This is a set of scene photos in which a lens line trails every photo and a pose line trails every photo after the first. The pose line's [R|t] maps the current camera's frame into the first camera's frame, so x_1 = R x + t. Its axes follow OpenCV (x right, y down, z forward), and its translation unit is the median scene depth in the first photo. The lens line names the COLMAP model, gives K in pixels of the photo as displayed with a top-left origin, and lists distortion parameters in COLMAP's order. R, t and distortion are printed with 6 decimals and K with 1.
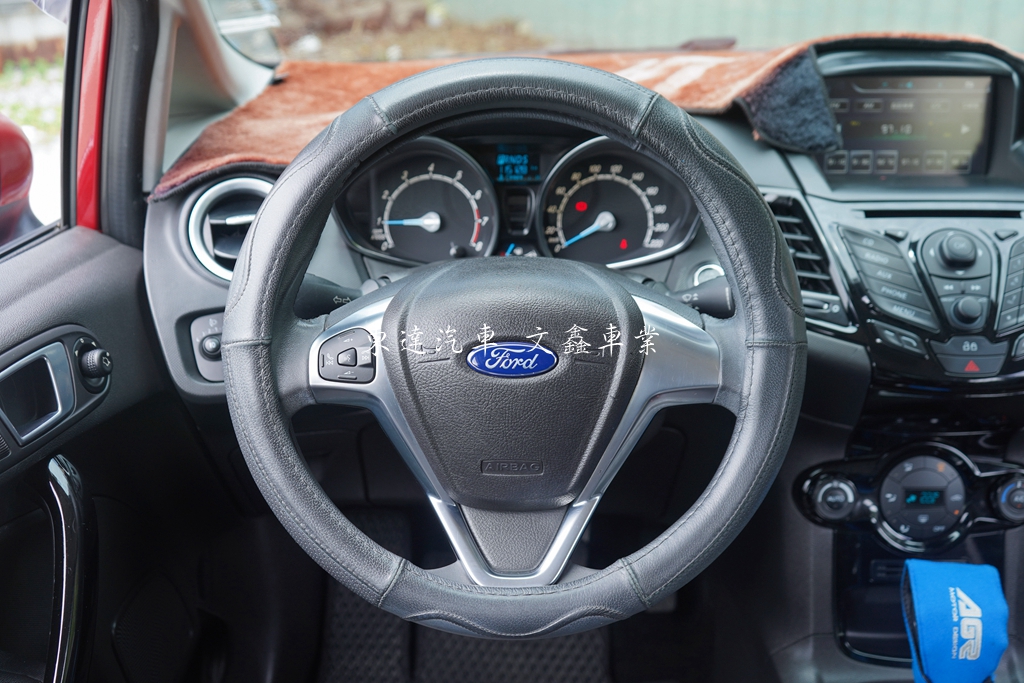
lens RADIAL K [[1139.8, 0, 511.7], [0, 1139.8, 337.5], [0, 0, 1]] dist [0.013748, 0.000000]
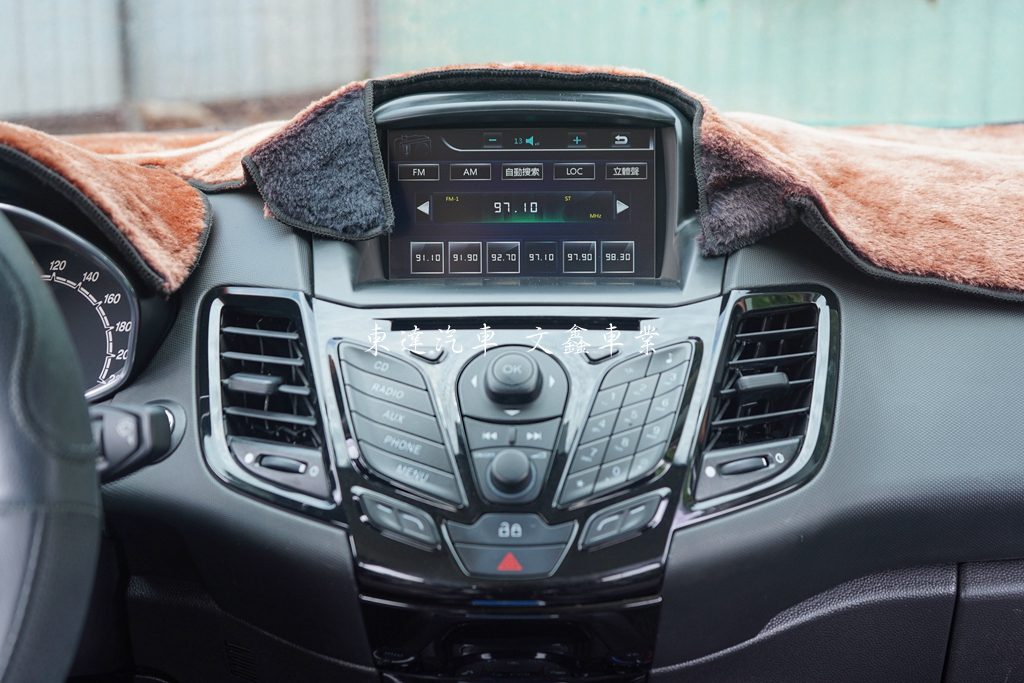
lens RADIAL K [[1549.3, 0, 512.8], [0, 1549.3, 341.6], [0, 0, 1]] dist [0.014972, 0.000000]
pose [[0.999484, -0.005775, -0.031608, 0.403158], [0.000610, 0.986948, -0.161041, 0.039188], [0.032125, 0.160939, 0.986441, 0.157344]]
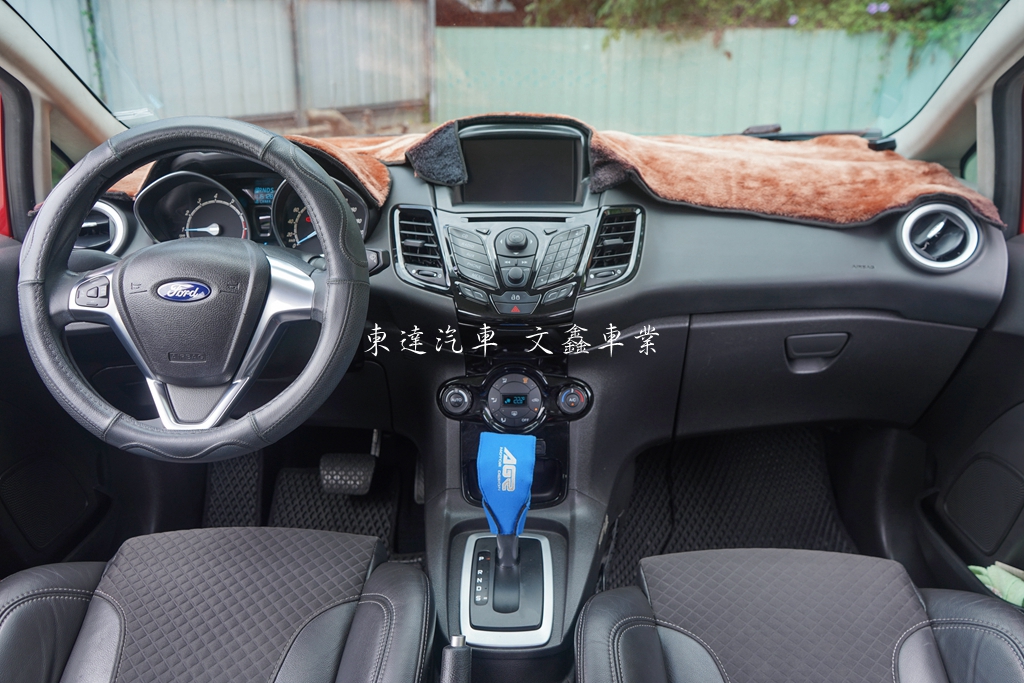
lens RADIAL K [[854.4, 0, 520.1], [0, 854.4, 322.6], [0, 0, 1]] dist [-0.009059, 0.004678]
pose [[0.999879, -0.002403, -0.015400, 0.400229], [0.001372, 0.997778, -0.066606, 0.116303], [0.015526, 0.066577, 0.997660, -0.188832]]
